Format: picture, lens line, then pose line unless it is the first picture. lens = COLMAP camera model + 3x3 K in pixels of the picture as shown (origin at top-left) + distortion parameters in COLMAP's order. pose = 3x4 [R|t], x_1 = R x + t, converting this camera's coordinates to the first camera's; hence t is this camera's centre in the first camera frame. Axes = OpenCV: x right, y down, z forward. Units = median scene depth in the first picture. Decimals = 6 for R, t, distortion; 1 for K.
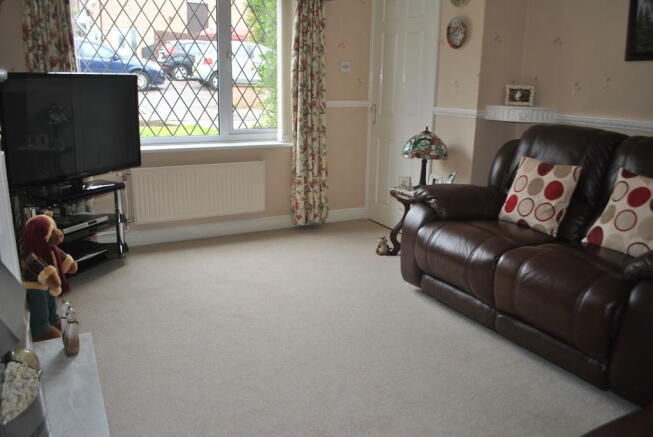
lens RADIAL K [[526.7, 0, 335.4], [0, 526.7, 219.1], [0, 0, 1]] dist [-0.072430, -0.001883]
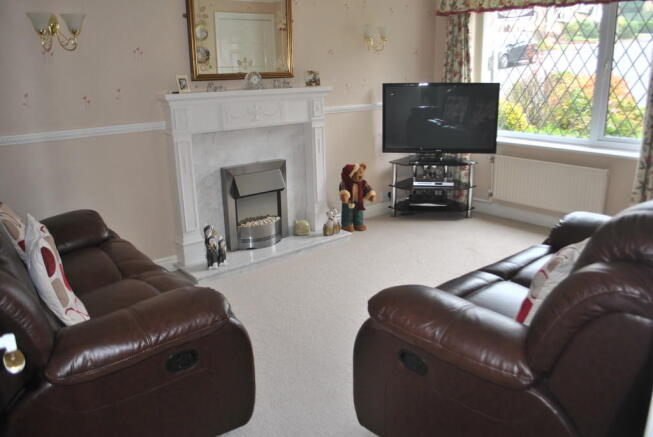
lens RADIAL K [[526.7, 0, 335.4], [0, 526.7, 219.1], [0, 0, 1]] dist [-0.072430, -0.001883]
pose [[0.216395, 0.251485, -0.943360, 0.809814], [-0.221408, 0.953721, 0.203459, -0.123125], [0.950869, 0.164840, 0.262062, 0.313901]]
